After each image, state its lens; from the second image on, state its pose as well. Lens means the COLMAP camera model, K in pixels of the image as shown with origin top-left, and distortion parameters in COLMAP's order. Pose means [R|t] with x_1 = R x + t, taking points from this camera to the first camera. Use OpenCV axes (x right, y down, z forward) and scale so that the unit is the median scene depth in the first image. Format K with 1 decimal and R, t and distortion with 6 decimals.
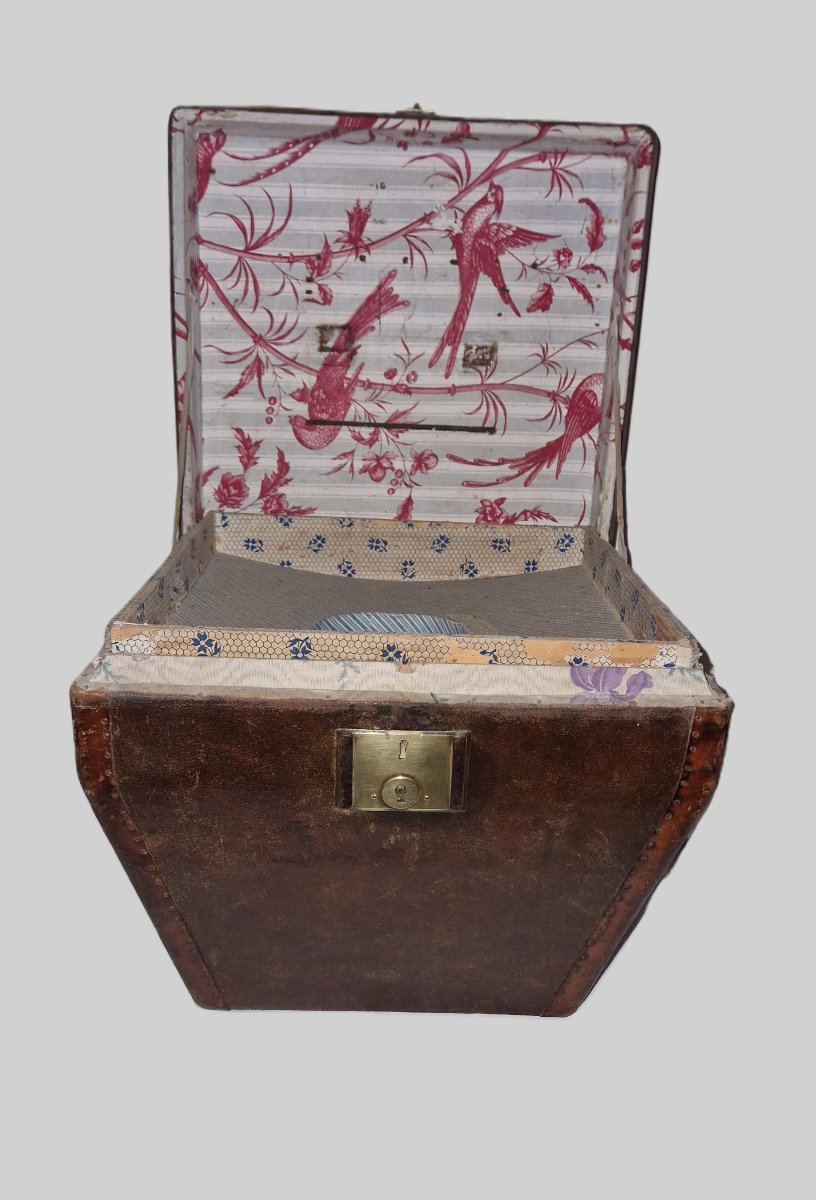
lens RADIAL K [[903.8, 0, 393.8], [0, 903.8, 600.9], [0, 0, 1]] dist [0.067223, -0.001138]
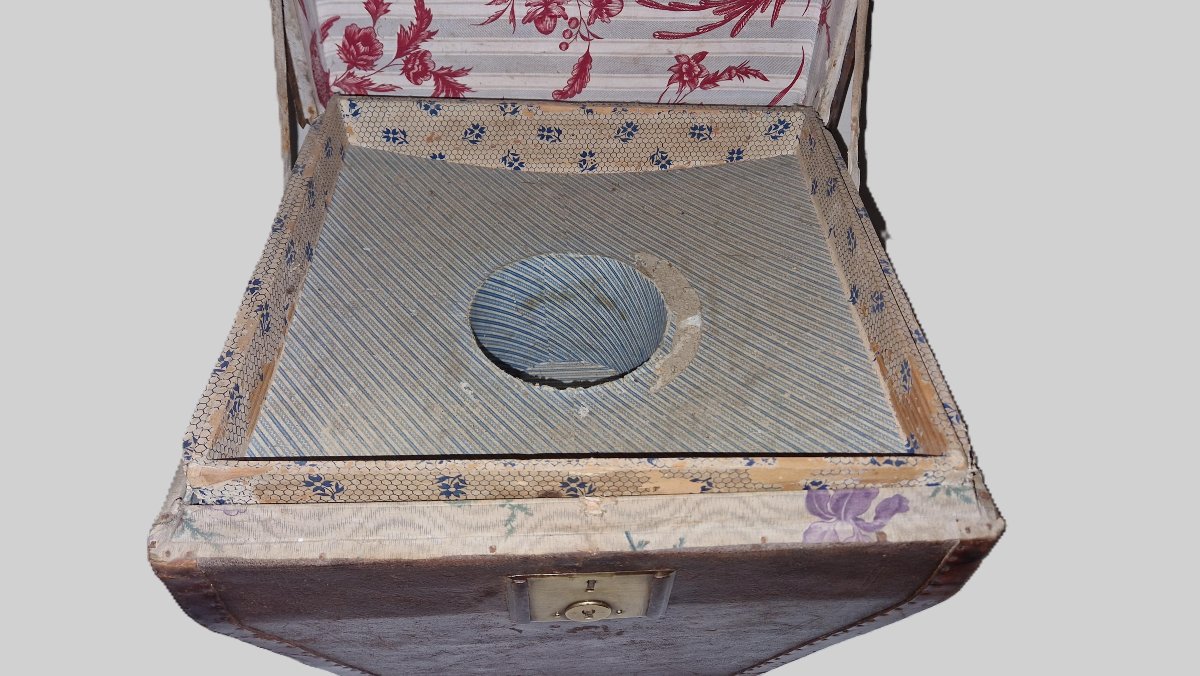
lens RADIAL K [[812.4, 0, 603.9], [0, 812.4, 336.7], [0, 0, 1]] dist [0.073117, -0.082072]
pose [[0.999115, -0.023792, 0.034689, 0.001170], [0.007186, 0.909087, 0.416545, -0.200637], [-0.041446, -0.415927, 0.908453, 0.255365]]
